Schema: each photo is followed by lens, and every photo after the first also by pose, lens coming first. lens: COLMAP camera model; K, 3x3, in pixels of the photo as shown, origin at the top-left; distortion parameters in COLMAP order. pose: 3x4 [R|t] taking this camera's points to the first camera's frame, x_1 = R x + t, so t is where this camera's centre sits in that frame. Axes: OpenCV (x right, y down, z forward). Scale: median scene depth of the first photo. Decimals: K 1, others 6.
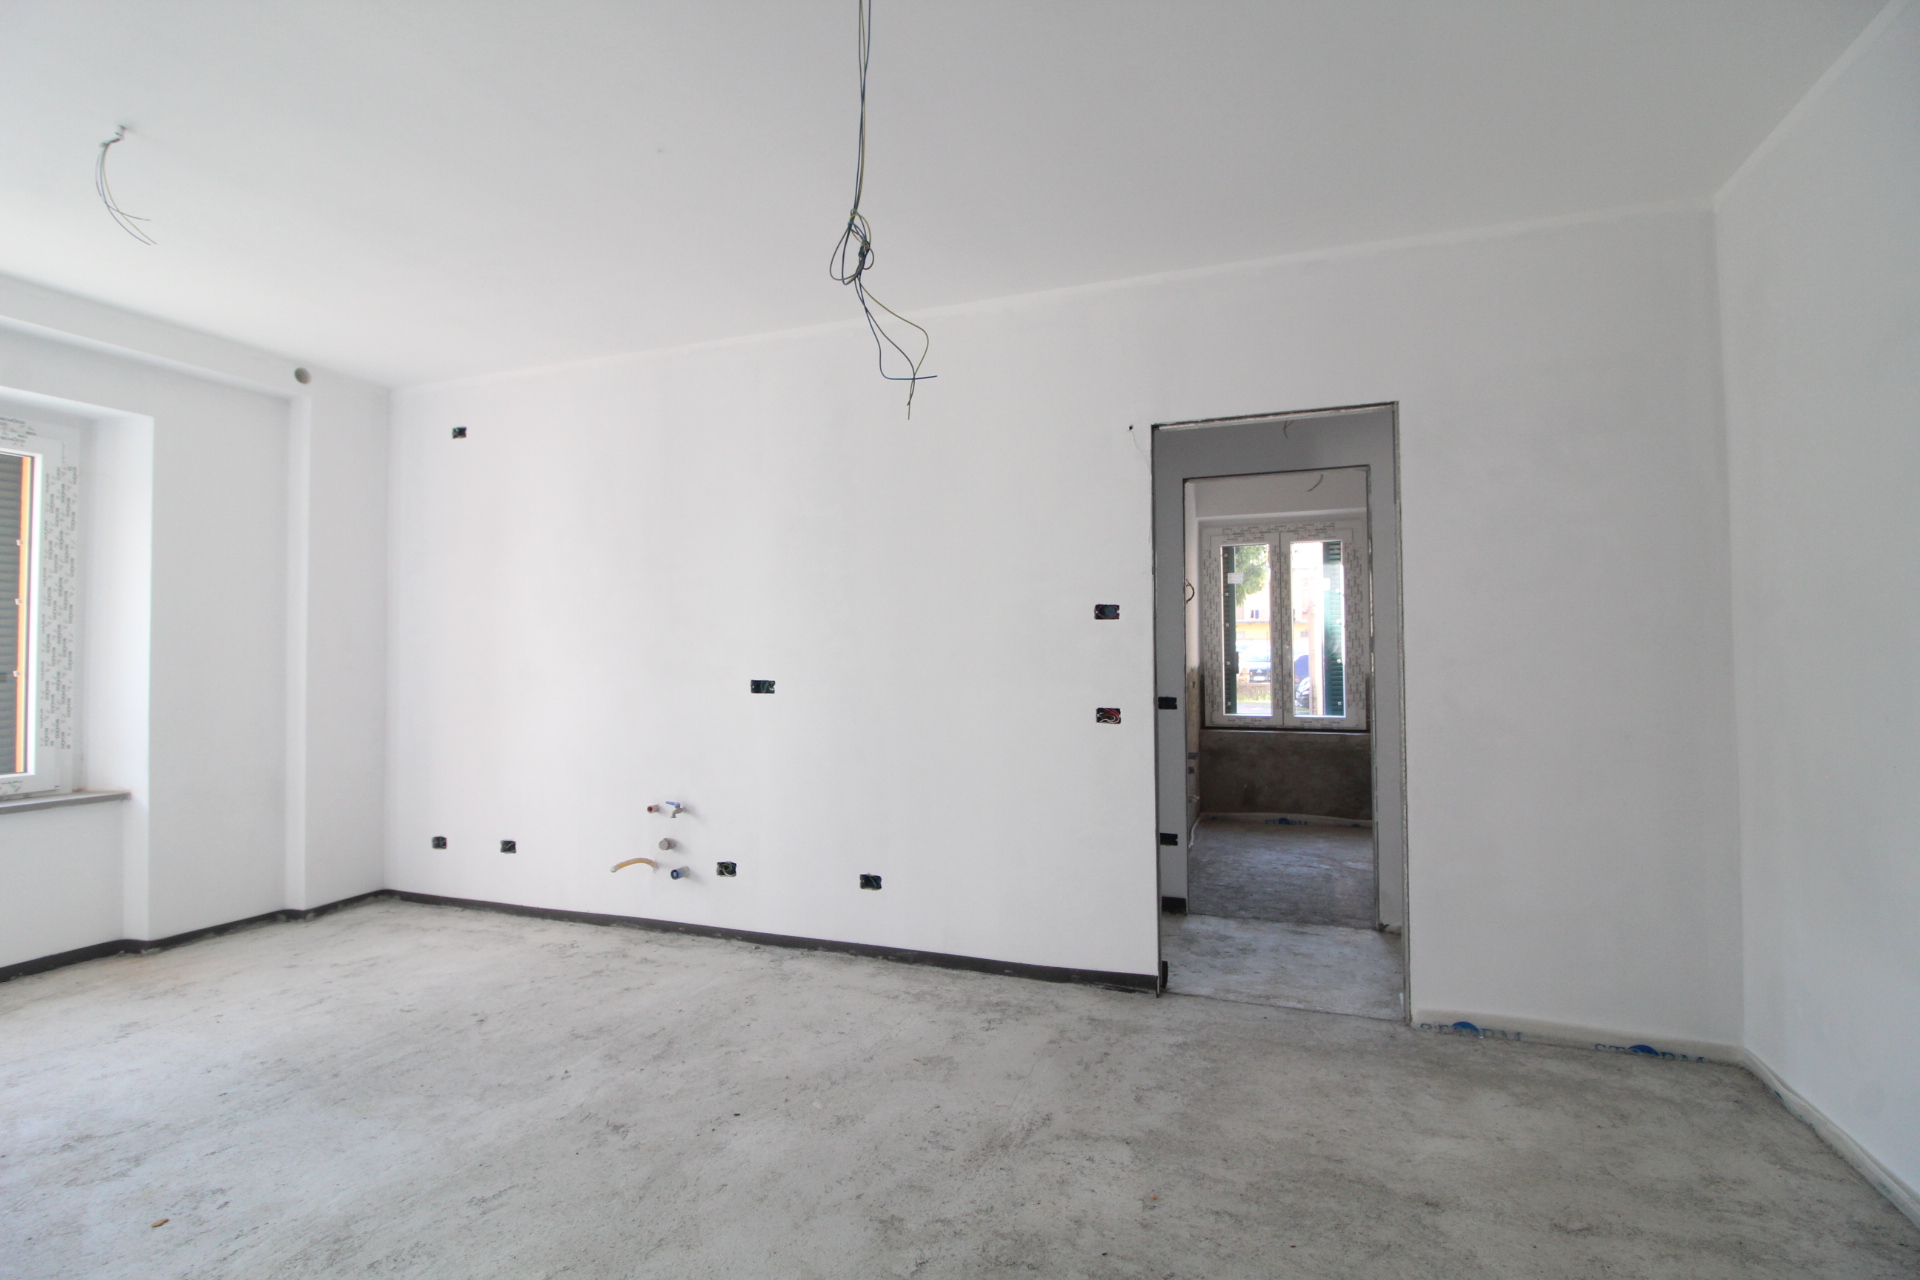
lens RADIAL K [[891.5, 0, 961.4], [0, 891.5, 633.1], [0, 0, 1]] dist [0.003438, -0.015579]
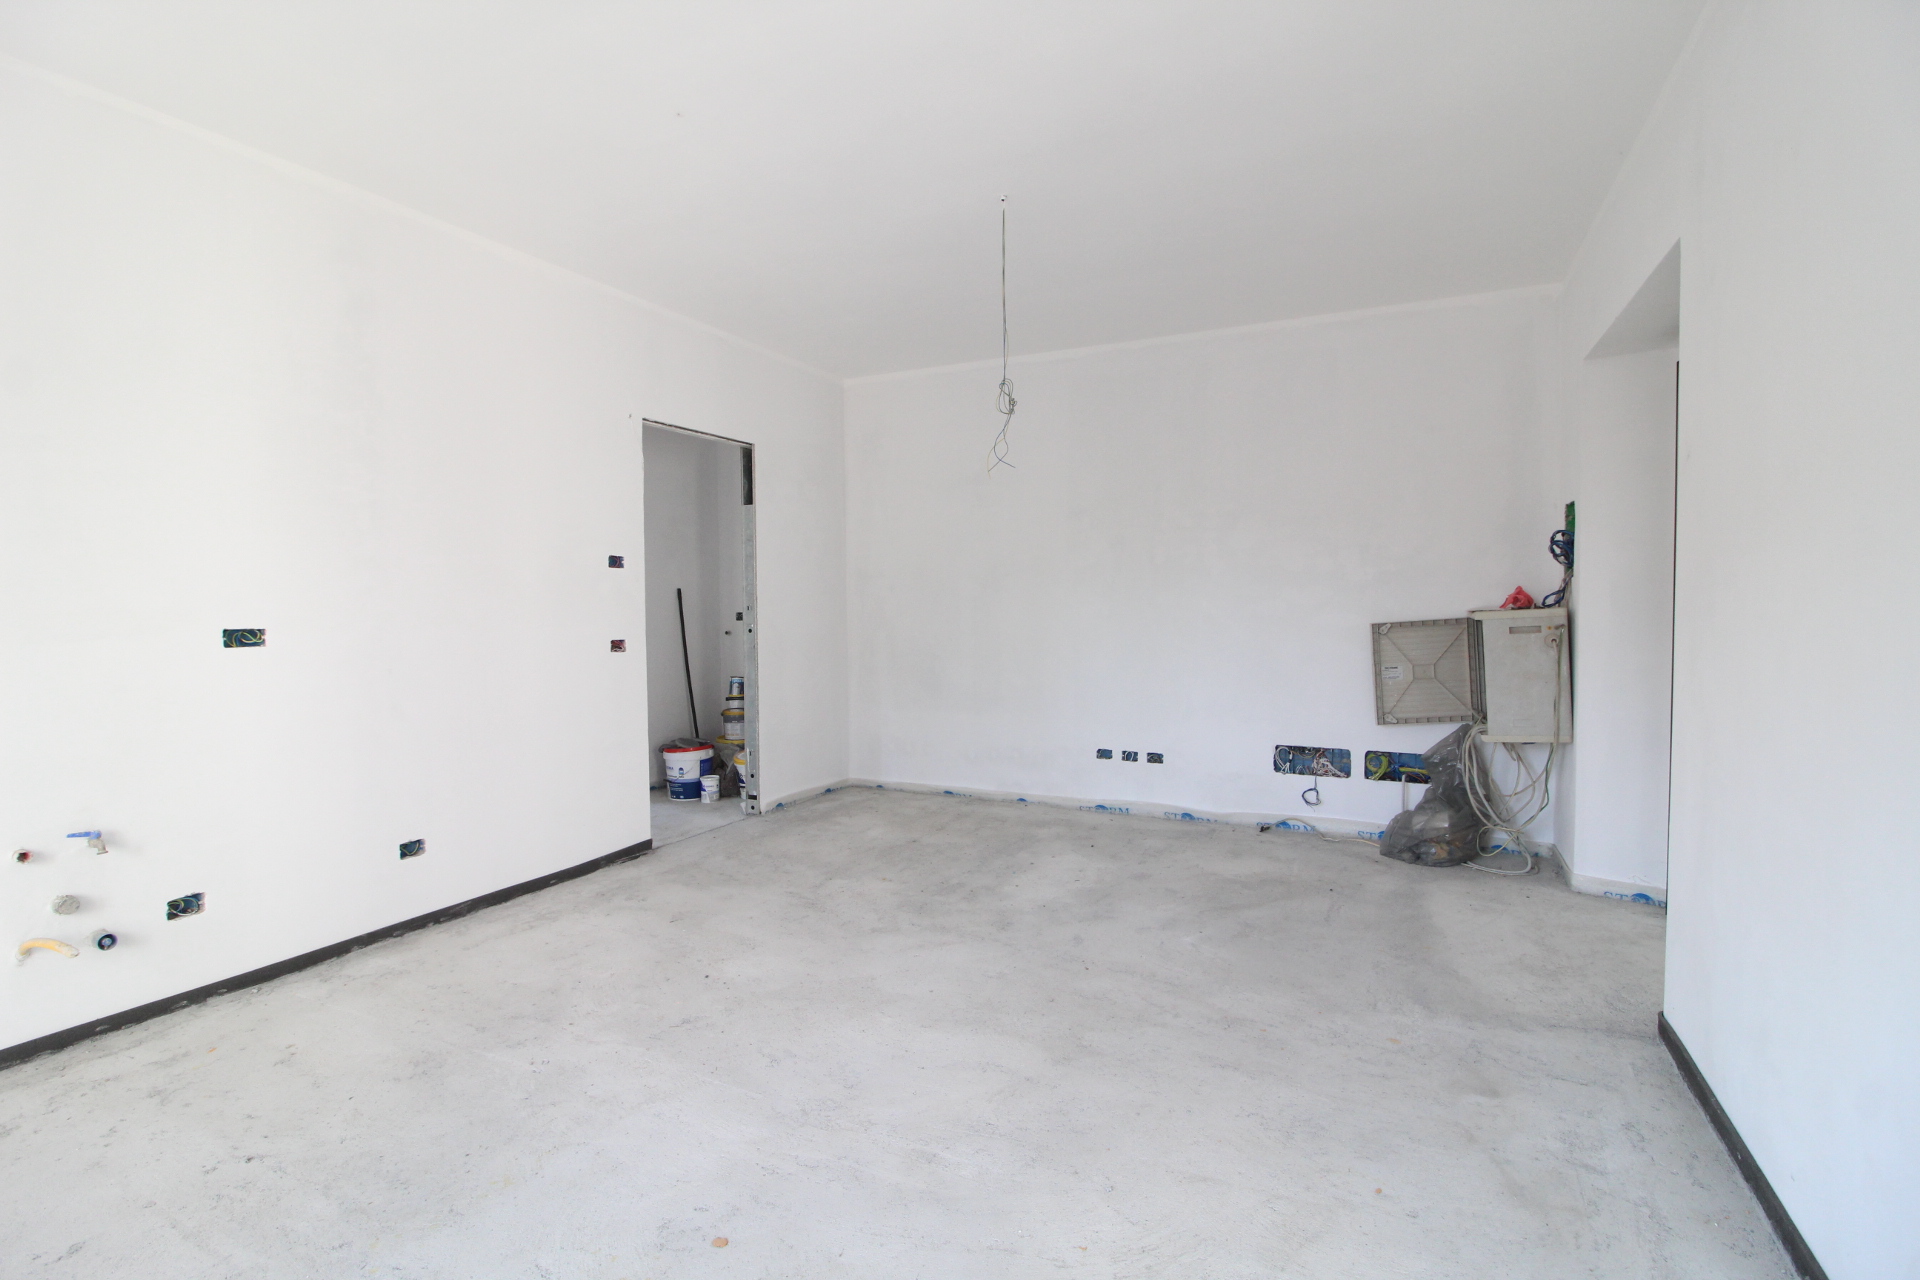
lens RADIAL K [[891.5, 0, 961.4], [0, 891.5, 633.1], [0, 0, 1]] dist [0.003438, -0.015579]
pose [[0.102427, -0.031320, 0.994247, -1.106810], [-0.019458, 0.999250, 0.033482, 0.026378], [-0.994550, -0.022776, 0.101741, 0.436344]]
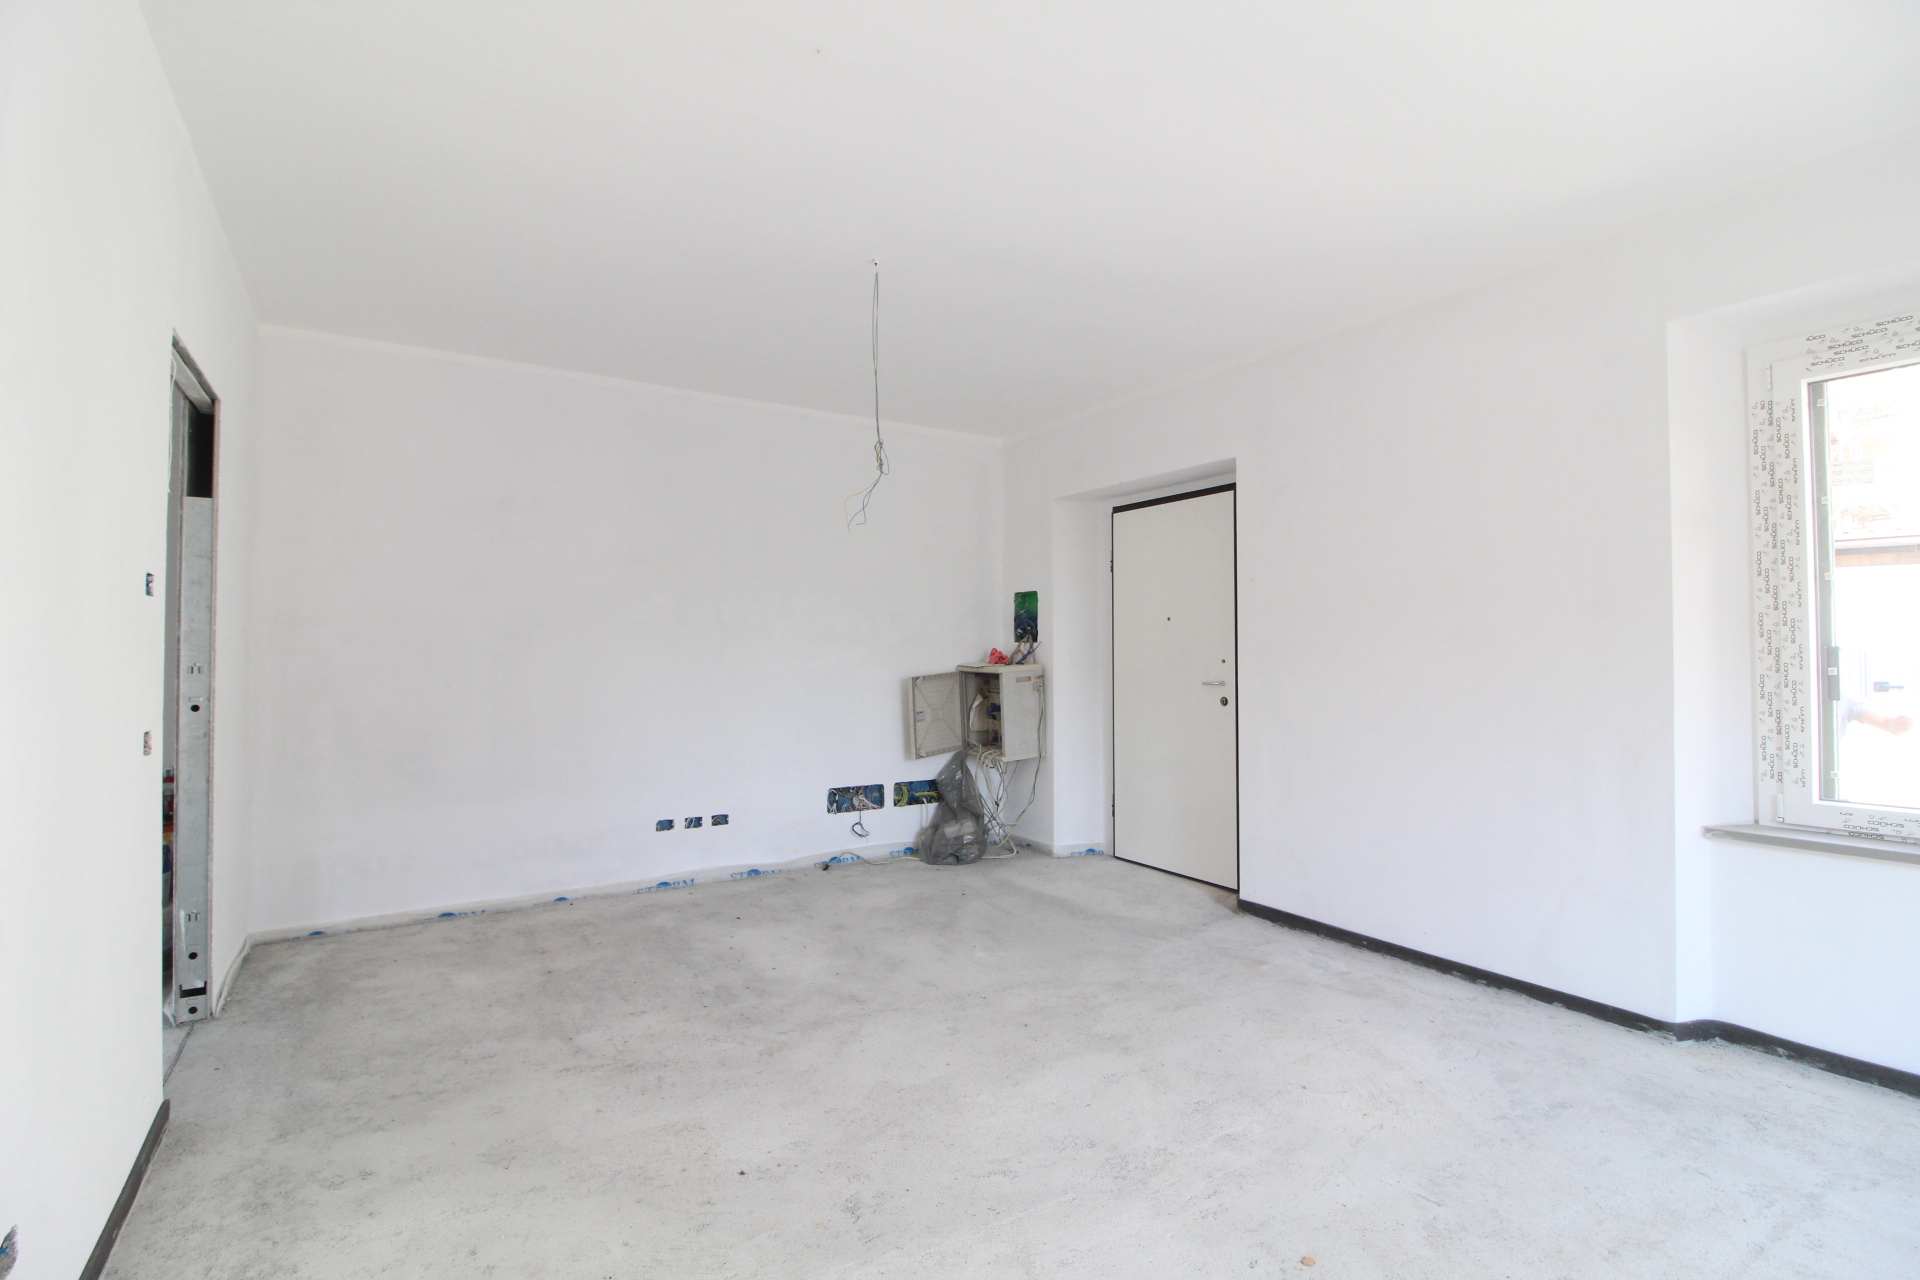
lens RADIAL K [[891.5, 0, 961.4], [0, 891.5, 633.1], [0, 0, 1]] dist [0.003438, -0.015579]
pose [[-0.796589, 0.020755, 0.604165, -0.763235], [-0.009366, 0.998867, -0.046664, 0.040518], [-0.604449, -0.042831, -0.795492, 1.261199]]
